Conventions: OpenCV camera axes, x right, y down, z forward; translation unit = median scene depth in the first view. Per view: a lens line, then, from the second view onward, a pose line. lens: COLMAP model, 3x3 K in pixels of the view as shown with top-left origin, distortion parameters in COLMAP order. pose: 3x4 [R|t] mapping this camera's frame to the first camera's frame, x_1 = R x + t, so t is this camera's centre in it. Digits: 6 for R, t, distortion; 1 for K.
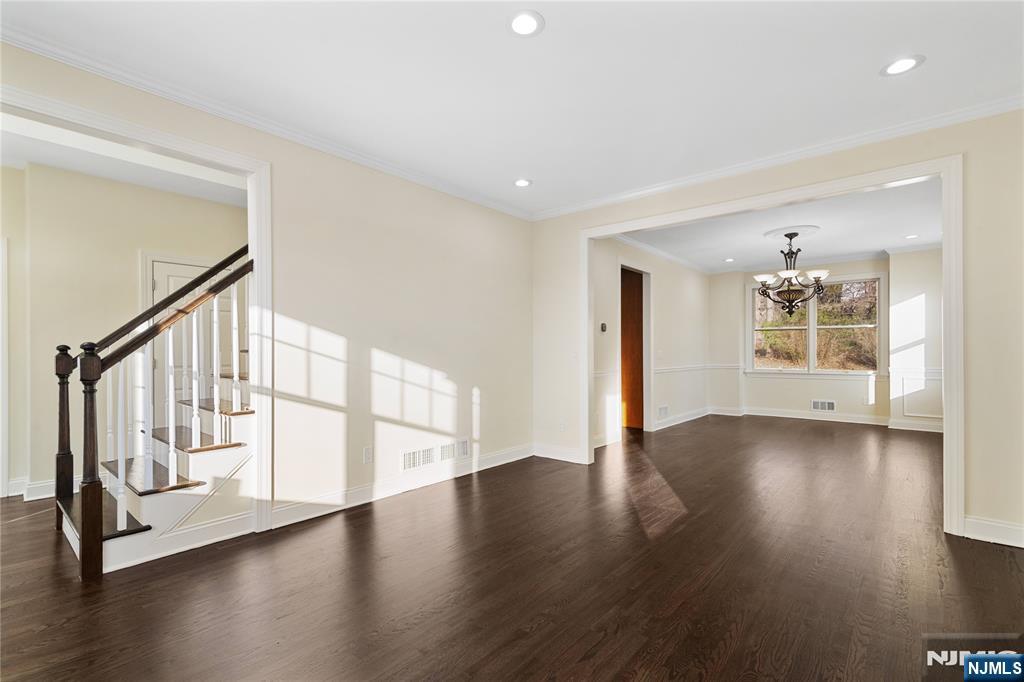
lens RADIAL K [[459.0, 0, 514.8], [0, 459.0, 345.0], [0, 0, 1]] dist [0.002584, 0.000360]
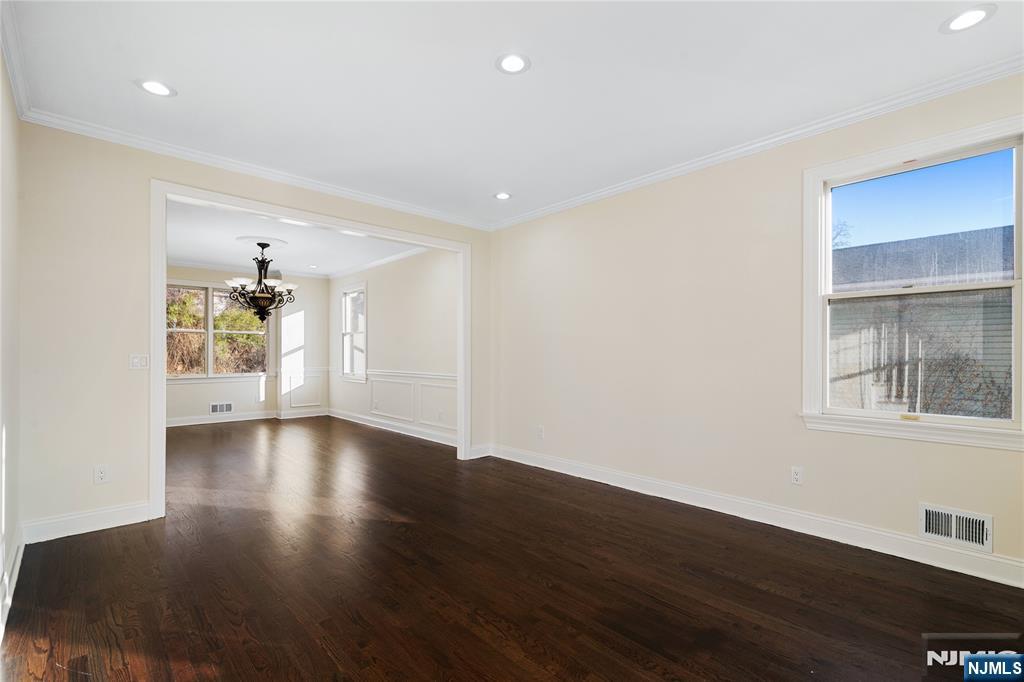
lens RADIAL K [[459.0, 0, 514.8], [0, 459.0, 345.0], [0, 0, 1]] dist [0.002584, 0.000360]
pose [[0.111175, 0.020430, 0.993591, -1.408947], [-0.010159, 0.999760, -0.019421, 0.017255], [-0.993749, -0.007935, 0.111356, 1.138546]]
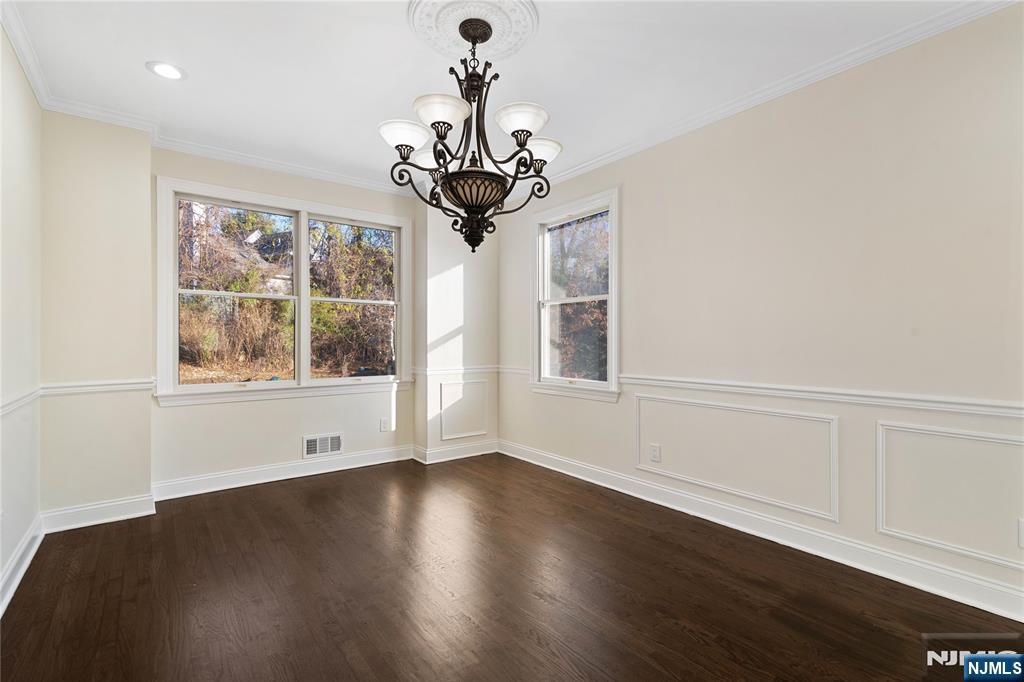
lens RADIAL K [[471.0, 0, 516.2], [0, 471.0, 339.3], [0, 0, 1]] dist [0.000555, -0.000050]
pose [[0.208386, 0.008151, 0.978013, 0.877537], [-0.012653, 0.999904, -0.005638, 0.042652], [-0.977965, -0.011200, 0.208469, 3.290587]]
